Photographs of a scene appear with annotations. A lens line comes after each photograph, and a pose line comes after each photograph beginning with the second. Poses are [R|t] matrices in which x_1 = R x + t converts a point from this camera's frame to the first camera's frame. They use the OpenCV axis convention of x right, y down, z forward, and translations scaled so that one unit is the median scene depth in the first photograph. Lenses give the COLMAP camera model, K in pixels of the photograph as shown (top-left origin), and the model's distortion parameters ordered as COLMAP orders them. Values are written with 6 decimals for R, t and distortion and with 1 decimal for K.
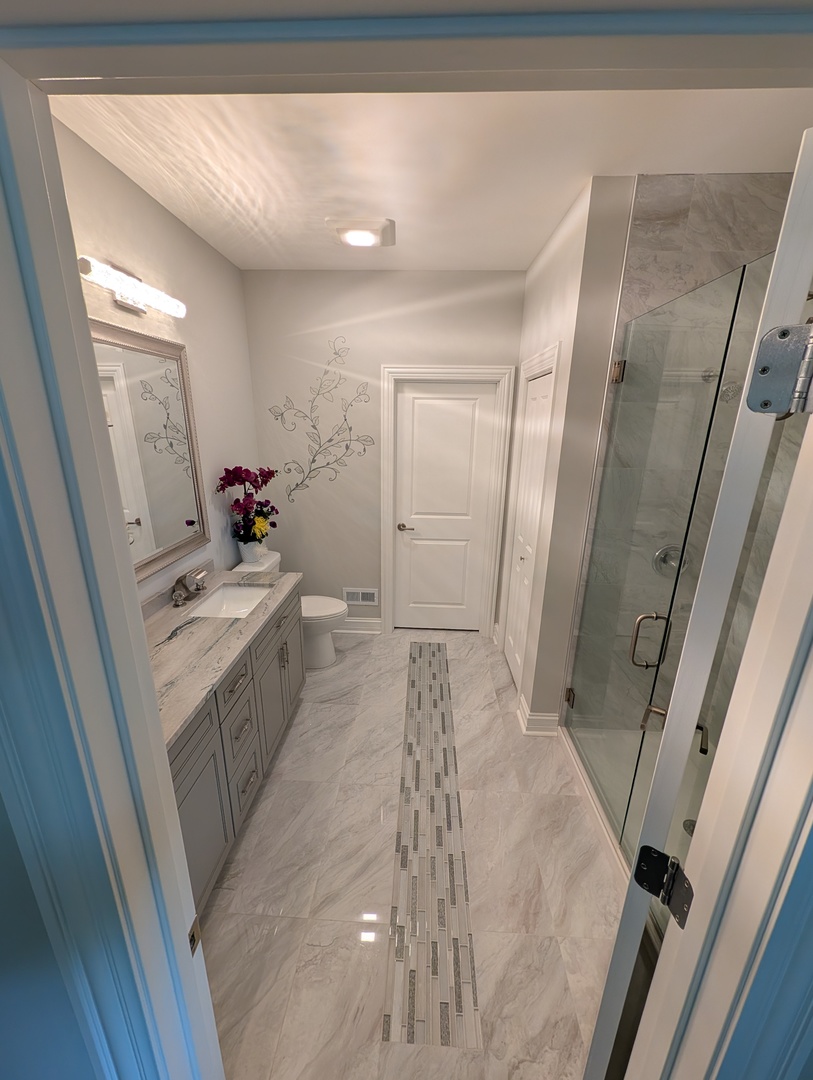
lens RADIAL K [[414.4, 0, 404.9], [0, 414.4, 541.6], [0, 0, 1]] dist [-0.002424, 0.000350]
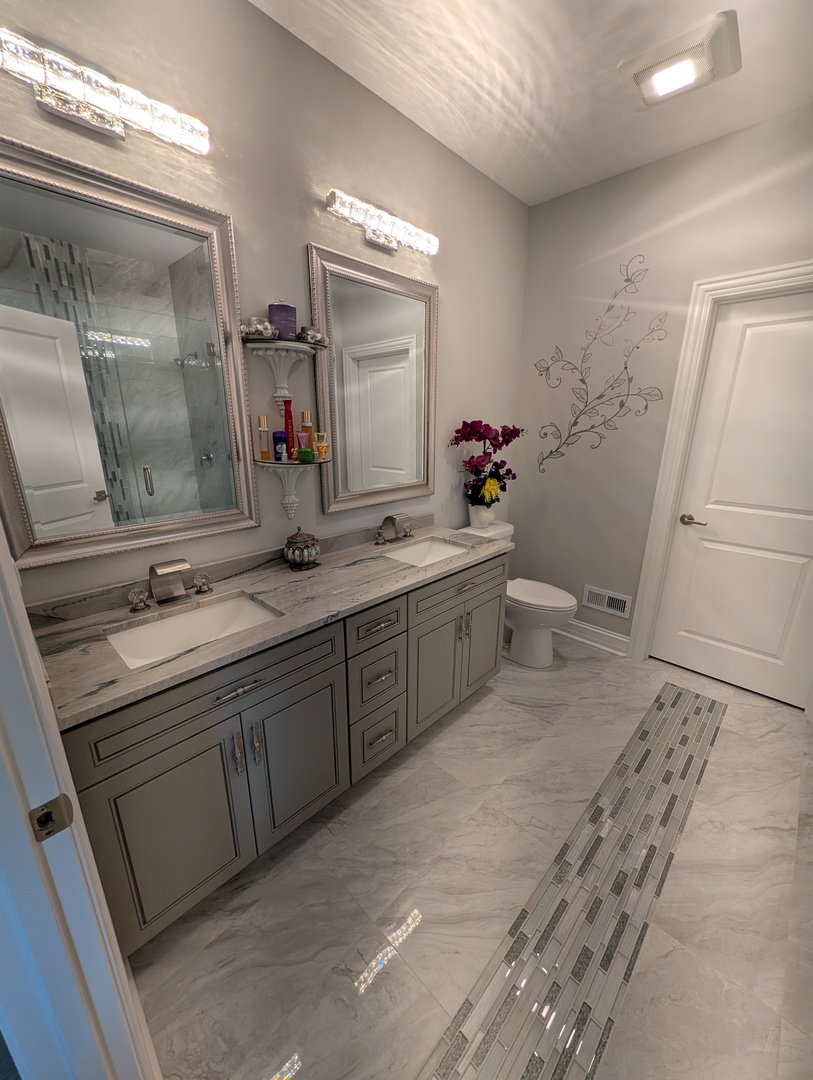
lens RADIAL K [[414.4, 0, 406.1], [0, 414.4, 543.6], [0, 0, 1]] dist [-0.002424, 0.000350]
pose [[0.747060, 0.178092, -0.640456, 0.123268], [-0.180889, 0.981551, 0.061942, 0.062598], [0.639672, 0.069577, 0.765493, 0.211046]]
